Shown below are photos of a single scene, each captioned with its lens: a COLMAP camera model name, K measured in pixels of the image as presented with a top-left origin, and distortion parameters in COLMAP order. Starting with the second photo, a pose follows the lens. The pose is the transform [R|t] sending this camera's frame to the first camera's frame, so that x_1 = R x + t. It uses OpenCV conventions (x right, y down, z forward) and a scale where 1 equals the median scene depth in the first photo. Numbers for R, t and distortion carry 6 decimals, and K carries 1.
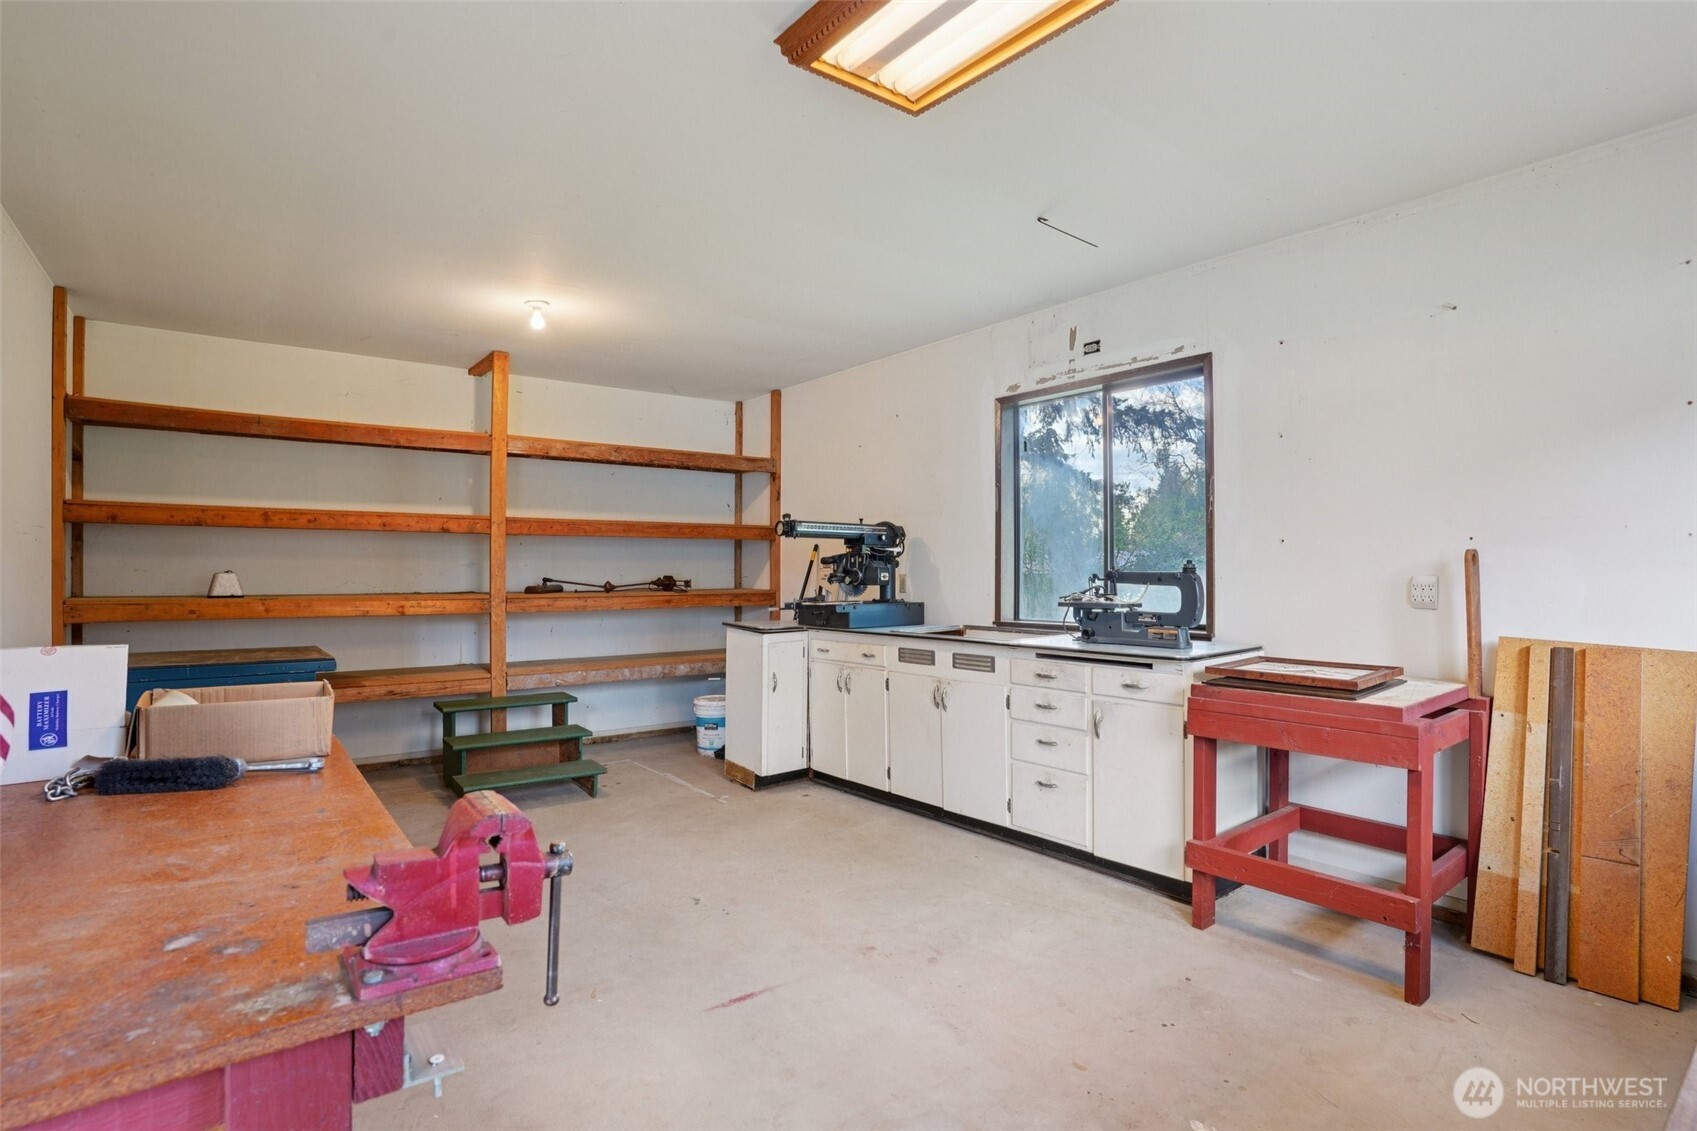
lens RADIAL K [[839.4, 0, 848.5], [0, 839.4, 565.5], [0, 0, 1]] dist [-0.092268, 0.038394]
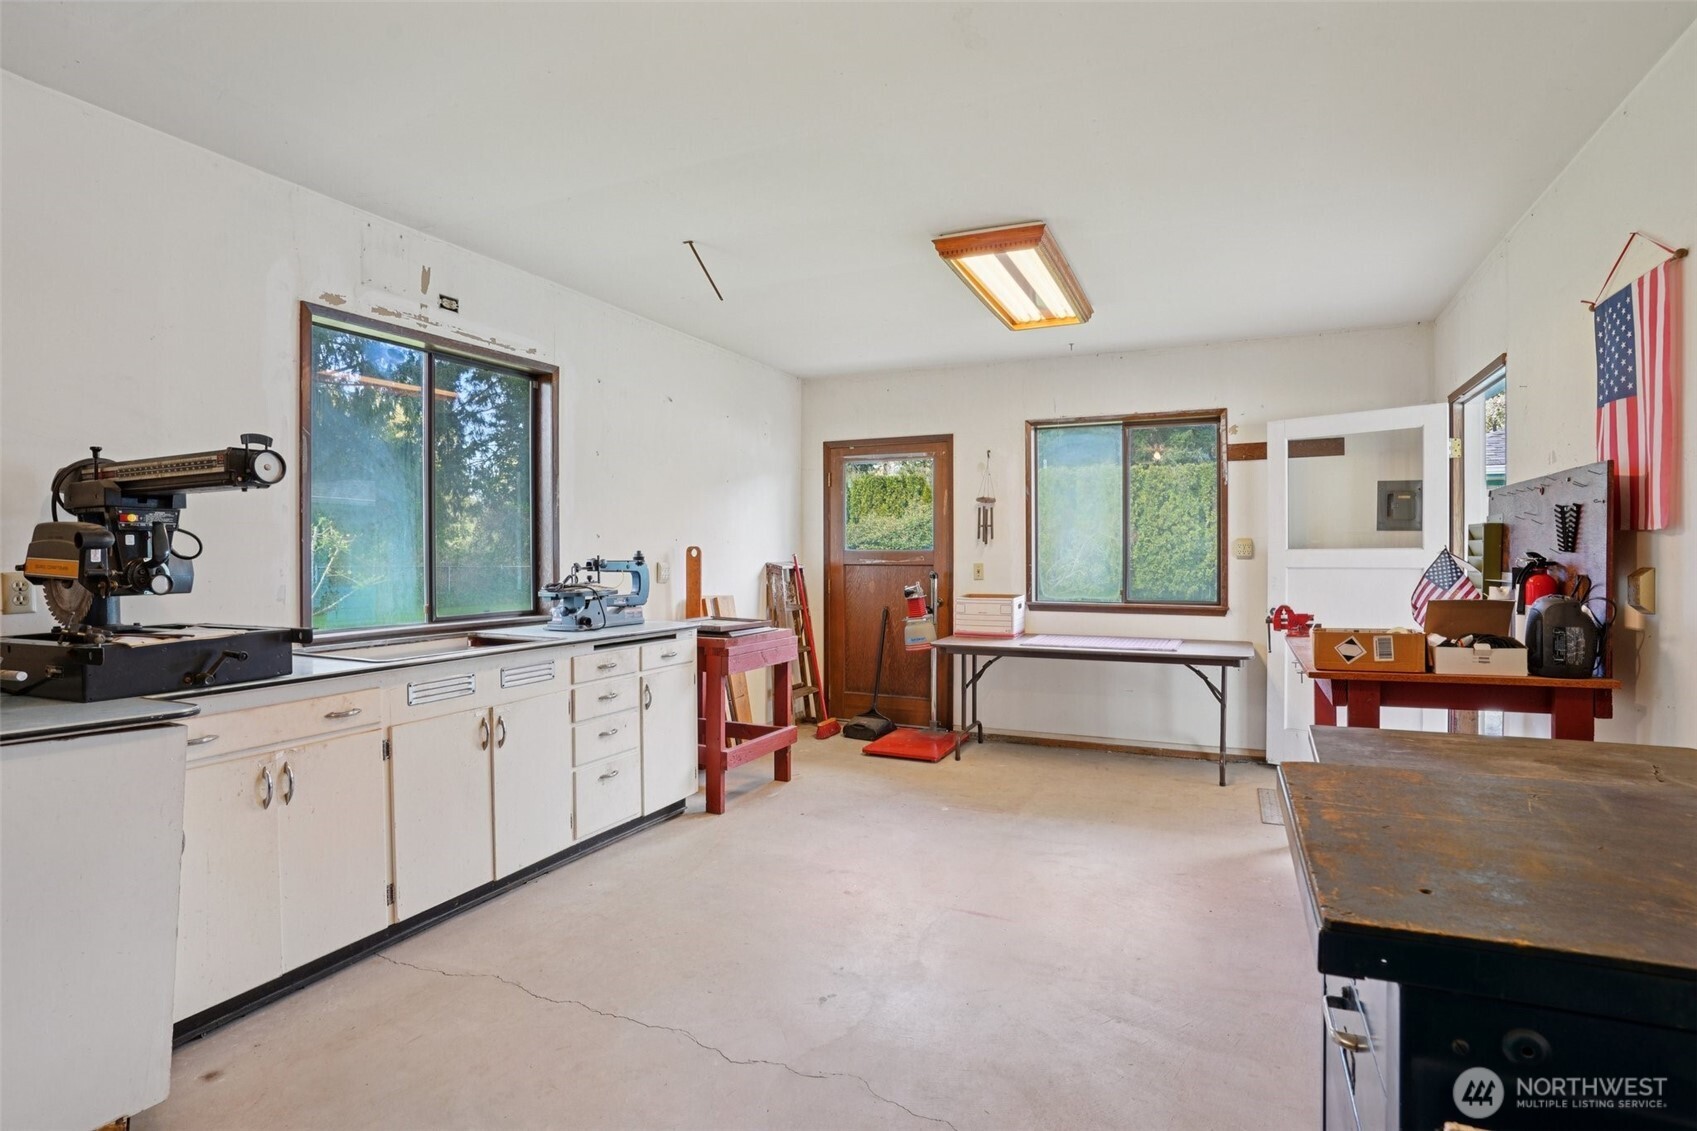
lens RADIAL K [[839.4, 0, 848.5], [0, 839.4, 565.5], [0, 0, 1]] dist [-0.092268, 0.038394]
pose [[-0.458092, -0.006186, 0.888883, -0.761417], [0.000000, 0.999976, 0.006959, 0.005994], [-0.888905, 0.003188, -0.458081, 1.177746]]
